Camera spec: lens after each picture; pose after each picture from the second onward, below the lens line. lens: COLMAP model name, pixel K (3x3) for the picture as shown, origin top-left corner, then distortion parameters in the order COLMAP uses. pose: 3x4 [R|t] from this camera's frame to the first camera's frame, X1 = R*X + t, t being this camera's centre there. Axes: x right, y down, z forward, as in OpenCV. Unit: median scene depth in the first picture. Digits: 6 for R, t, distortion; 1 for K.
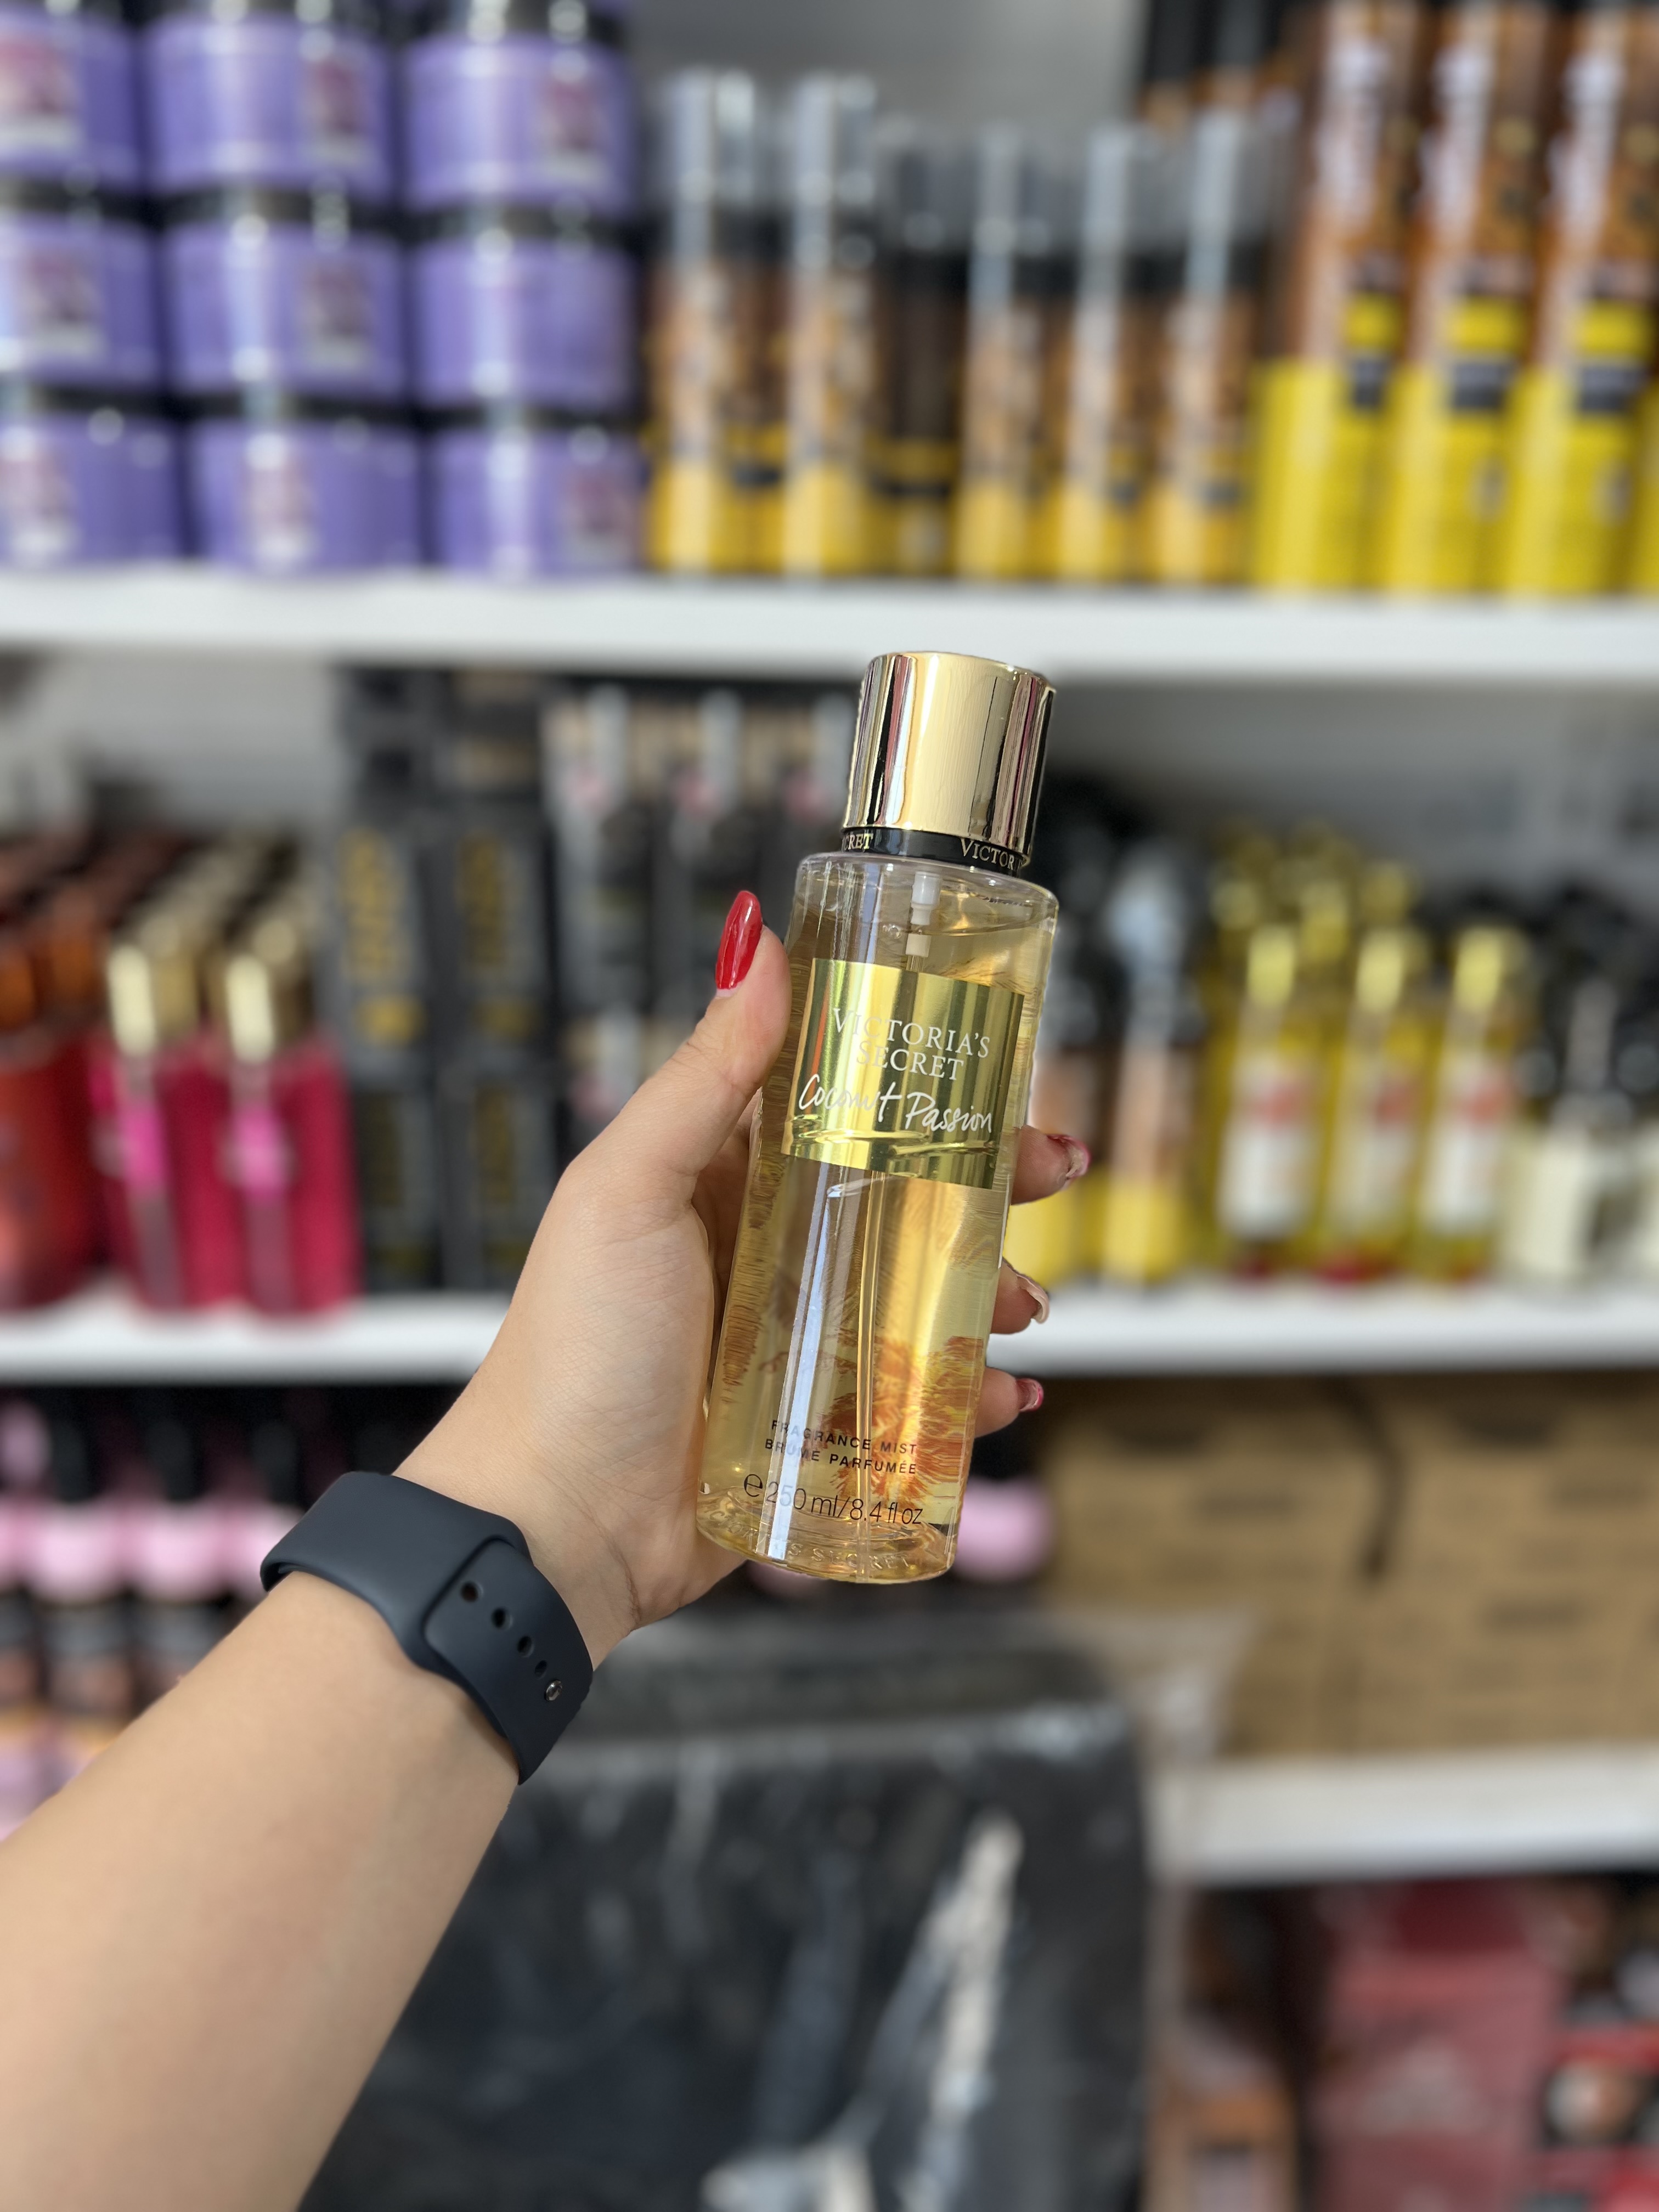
lens RADIAL K [[1750.2, 0, 826.3], [0, 1750.2, 1126.7], [0, 0, 1]] dist [0.028314, -0.032606]
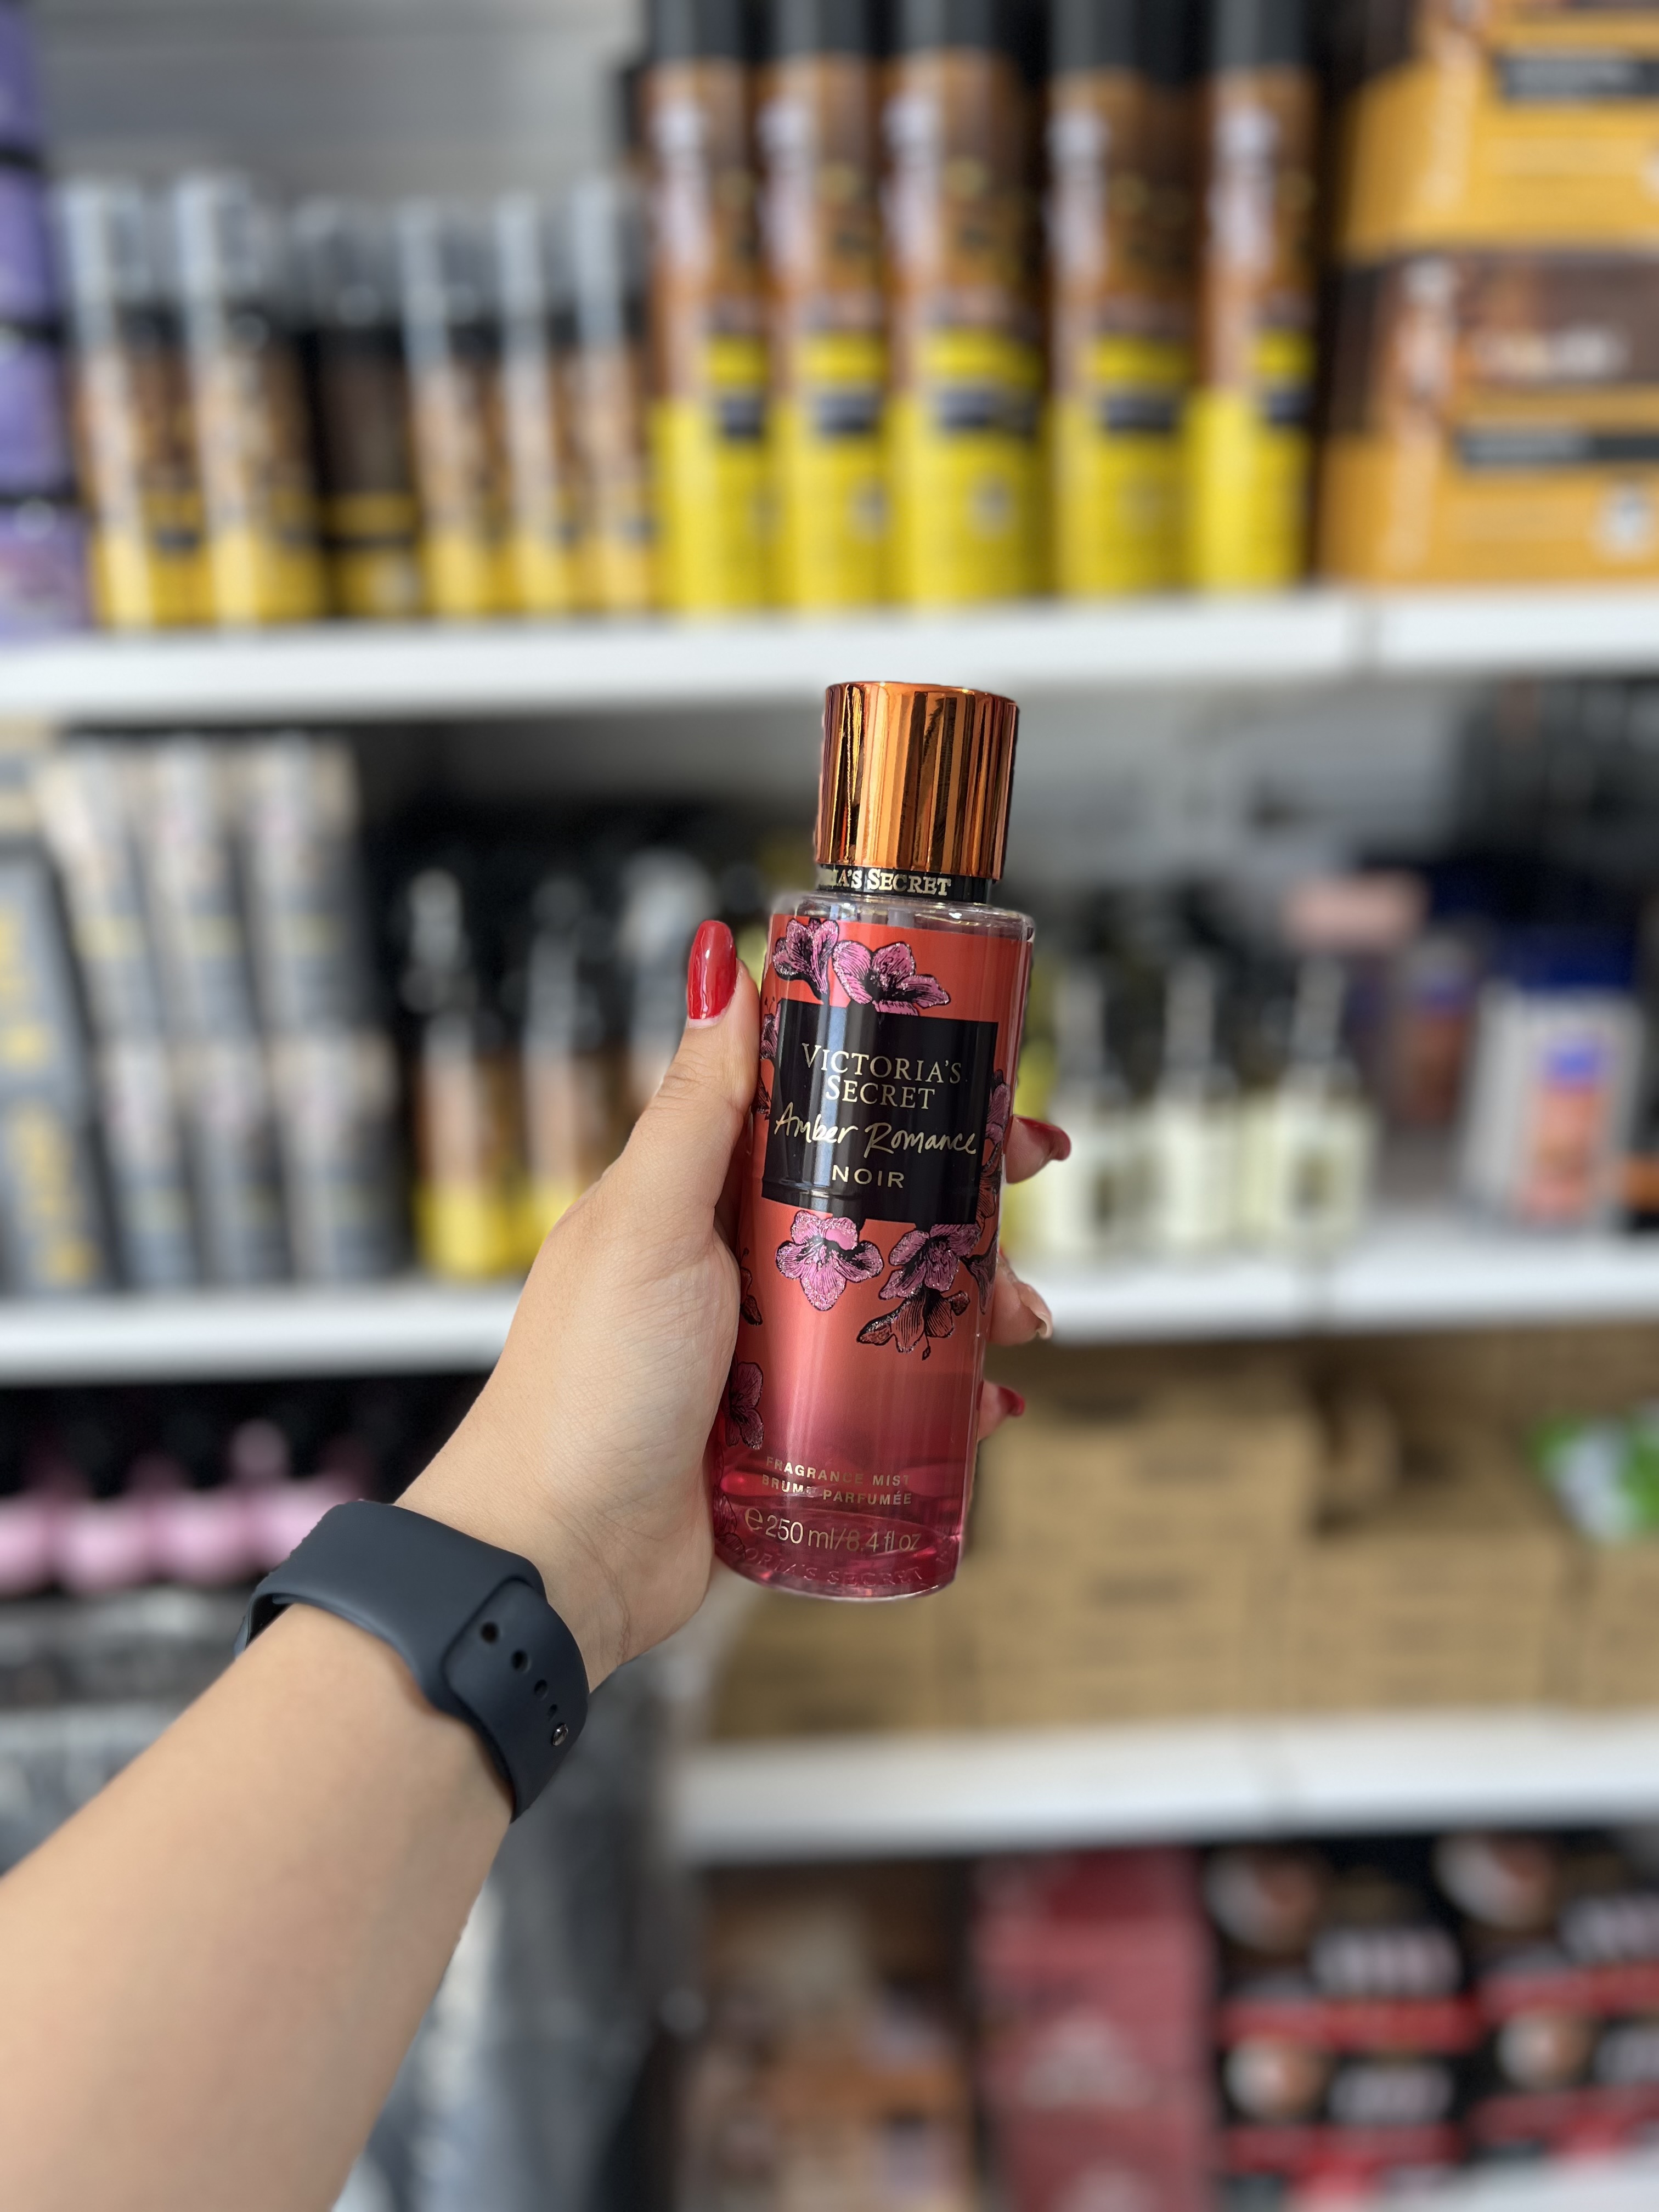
lens RADIAL K [[1750.2, 0, 839.5], [0, 1750.2, 1111.6], [0, 0, 1]] dist [0.028314, -0.032606]
pose [[0.995361, -0.031427, -0.090933, 0.425402], [0.029940, 0.999395, -0.017679, 0.017057], [0.091433, 0.014874, 0.995700, -0.047130]]
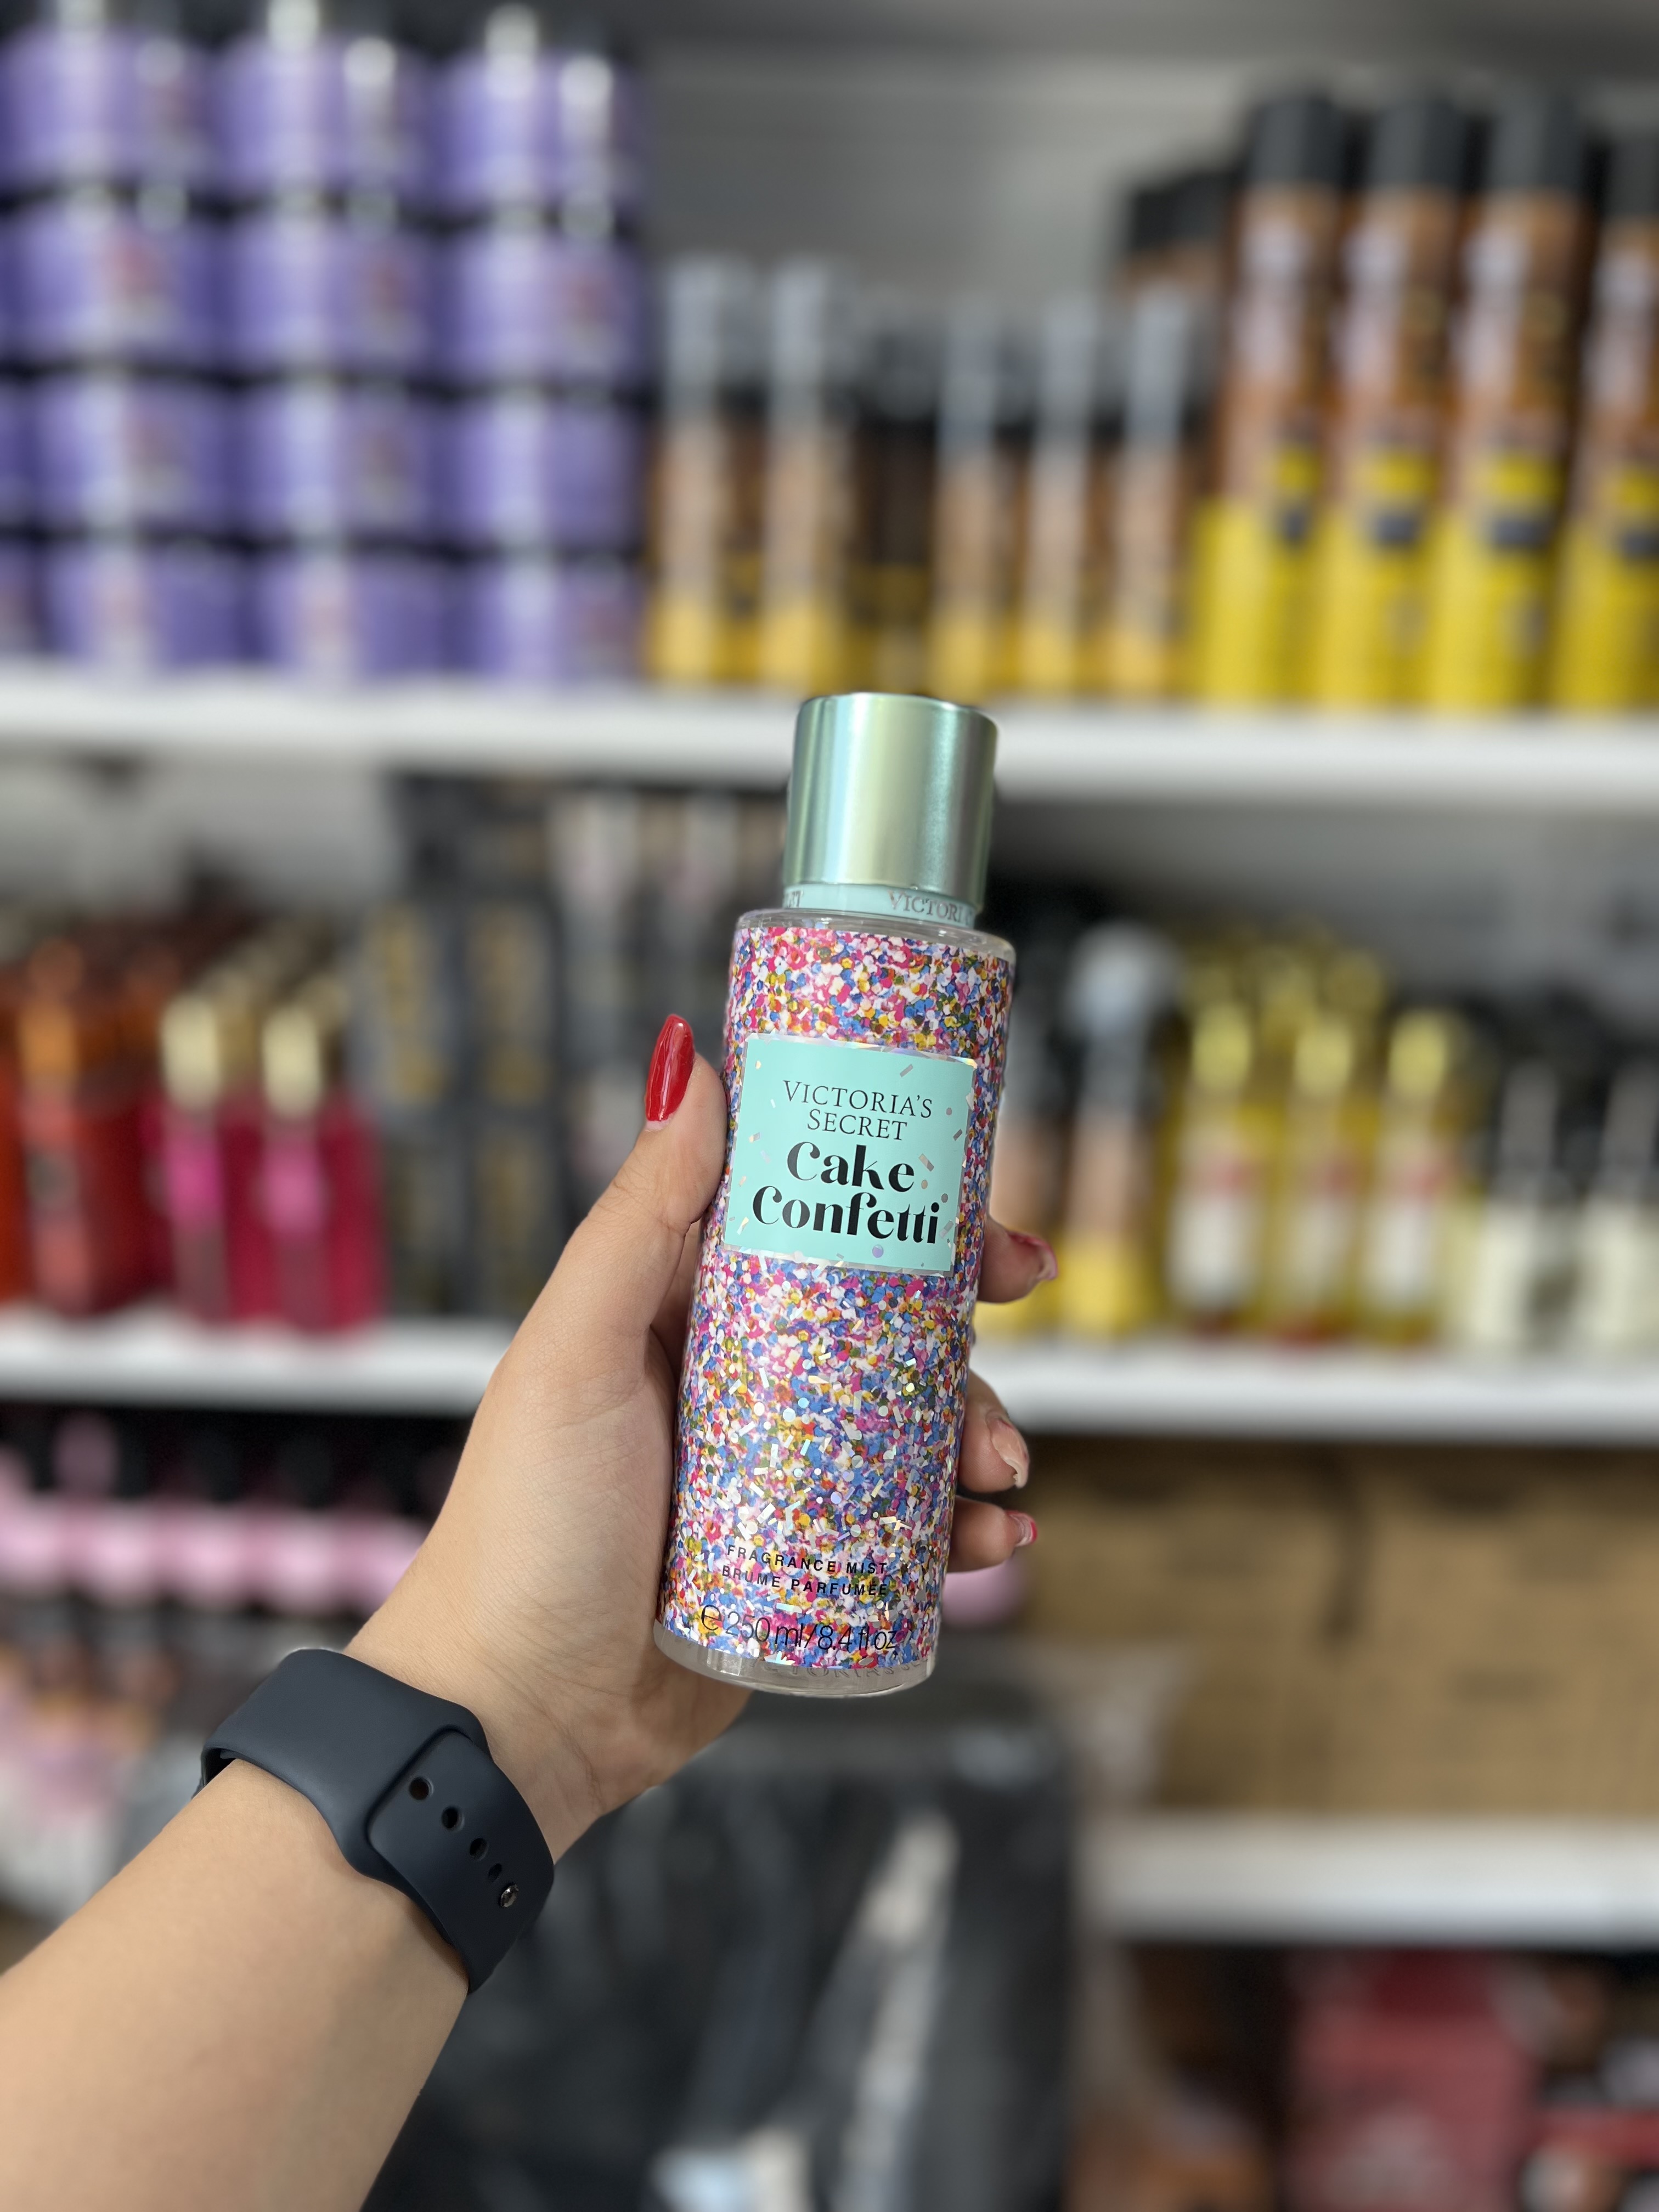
lens RADIAL K [[1750.2, 0, 826.4], [0, 1750.2, 1108.4], [0, 0, 1]] dist [0.028314, -0.032606]
pose [[0.996974, 0.025937, -0.073285, 0.098336], [-0.030683, 0.997452, -0.064399, 0.025001], [0.071428, 0.066452, 0.995230, -0.097938]]
